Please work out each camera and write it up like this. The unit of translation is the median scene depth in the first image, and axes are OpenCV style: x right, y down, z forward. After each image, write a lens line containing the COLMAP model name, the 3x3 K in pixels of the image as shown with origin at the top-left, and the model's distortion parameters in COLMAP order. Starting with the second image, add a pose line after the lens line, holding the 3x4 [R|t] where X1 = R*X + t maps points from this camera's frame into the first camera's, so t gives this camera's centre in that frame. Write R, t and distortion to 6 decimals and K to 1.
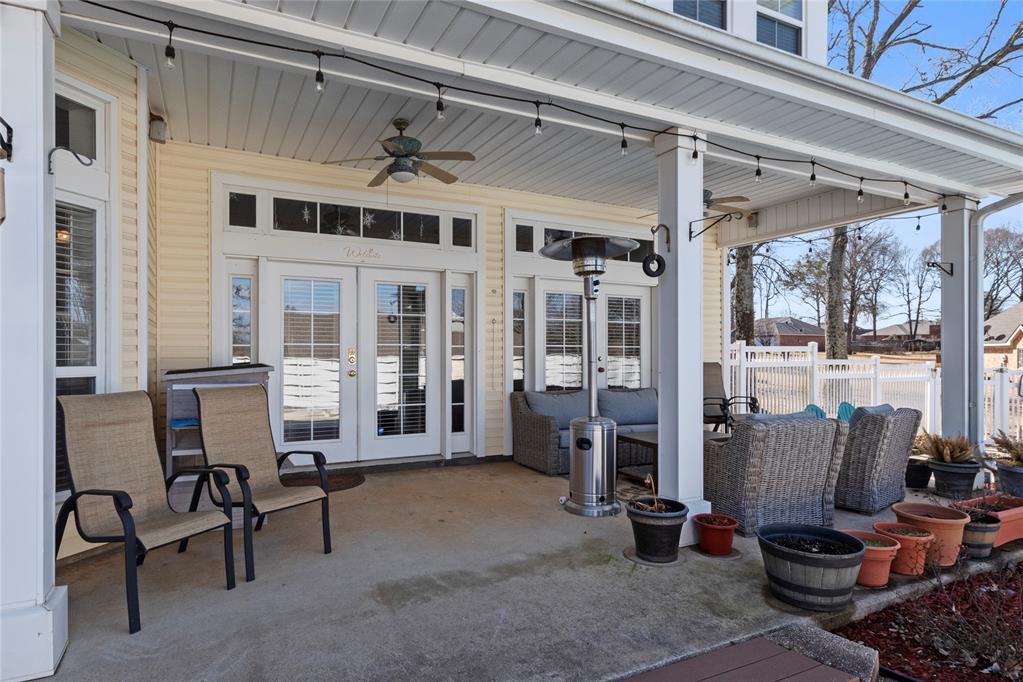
lens RADIAL K [[586.0, 0, 505.6], [0, 586.0, 348.0], [0, 0, 1]] dist [0.005953, 0.000293]
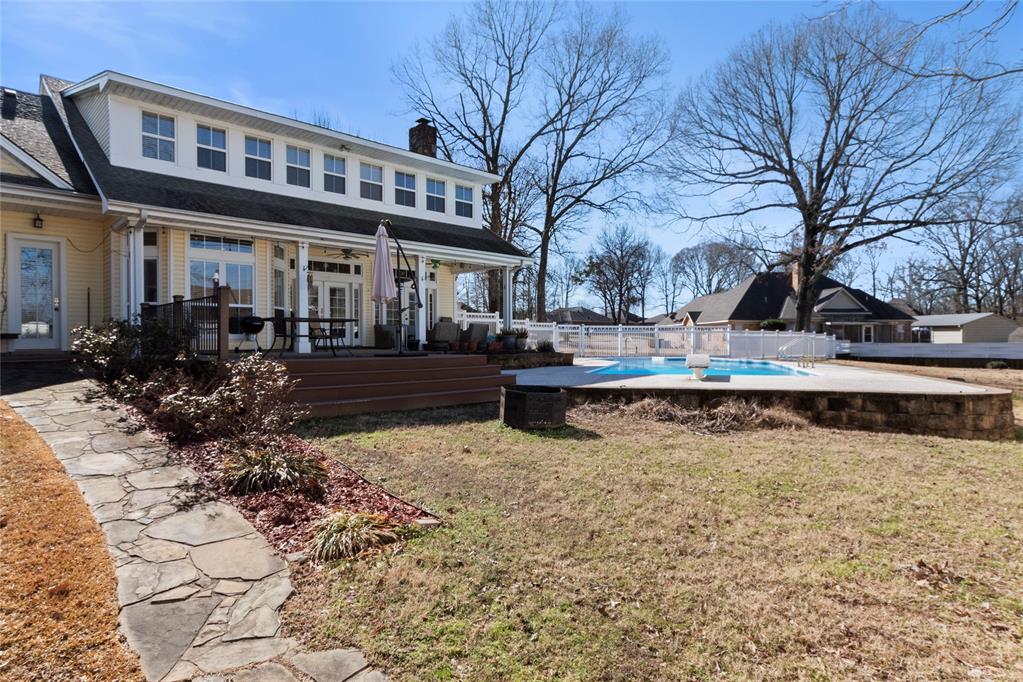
lens RADIAL K [[586.0, 0, 511.8], [0, 586.0, 342.8], [0, 0, 1]] dist [0.005953, 0.000293]
pose [[0.954873, -0.006702, 0.296939, -0.201831], [0.003523, 0.999931, 0.011242, 0.133296], [-0.296994, -0.009689, 0.954830, -1.956884]]
